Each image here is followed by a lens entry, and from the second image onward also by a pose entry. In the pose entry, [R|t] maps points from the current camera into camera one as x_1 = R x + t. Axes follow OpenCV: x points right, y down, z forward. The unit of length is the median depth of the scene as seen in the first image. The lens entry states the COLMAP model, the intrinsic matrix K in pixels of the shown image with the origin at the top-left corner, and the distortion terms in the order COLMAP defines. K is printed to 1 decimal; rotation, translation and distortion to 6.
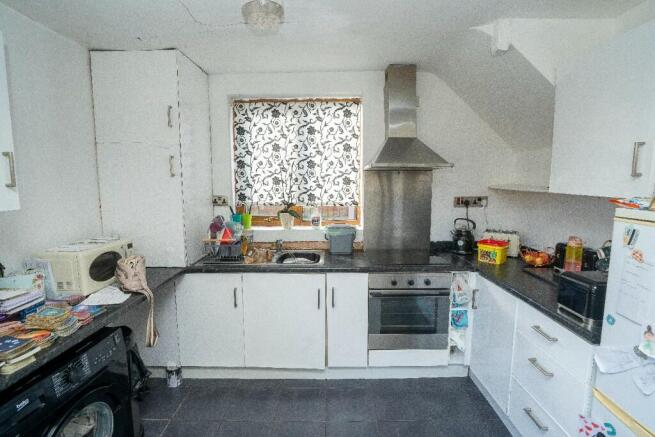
lens RADIAL K [[312.9, 0, 330.8], [0, 312.9, 219.7], [0, 0, 1]] dist [-0.051754, 0.000656]
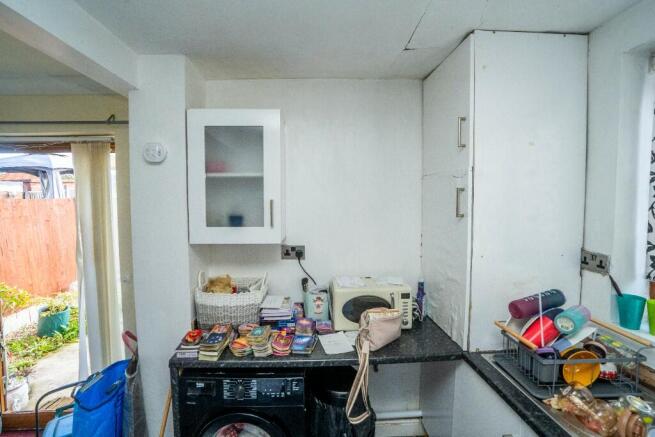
lens RADIAL K [[312.9, 0, 330.8], [0, 312.9, 219.7], [0, 0, 1]] dist [-0.051754, 0.000656]
pose [[0.057199, 0.065197, -0.996232, 0.141878], [-0.120906, 0.990973, 0.057911, -0.116091], [0.991015, 0.117138, 0.064566, 0.541186]]
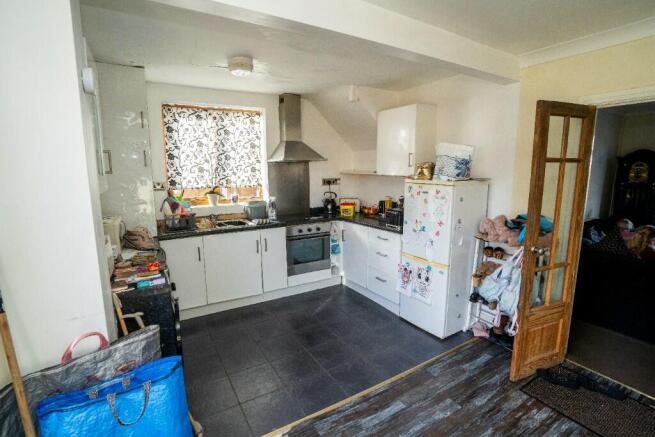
lens RADIAL K [[312.9, 0, 330.8], [0, 312.9, 219.7], [0, 0, 1]] dist [-0.051754, 0.000656]
pose [[0.850988, -0.085969, 0.518101, -0.449797], [0.066303, 0.996204, 0.056398, 0.051614], [-0.520983, -0.013642, 0.853458, -0.431348]]
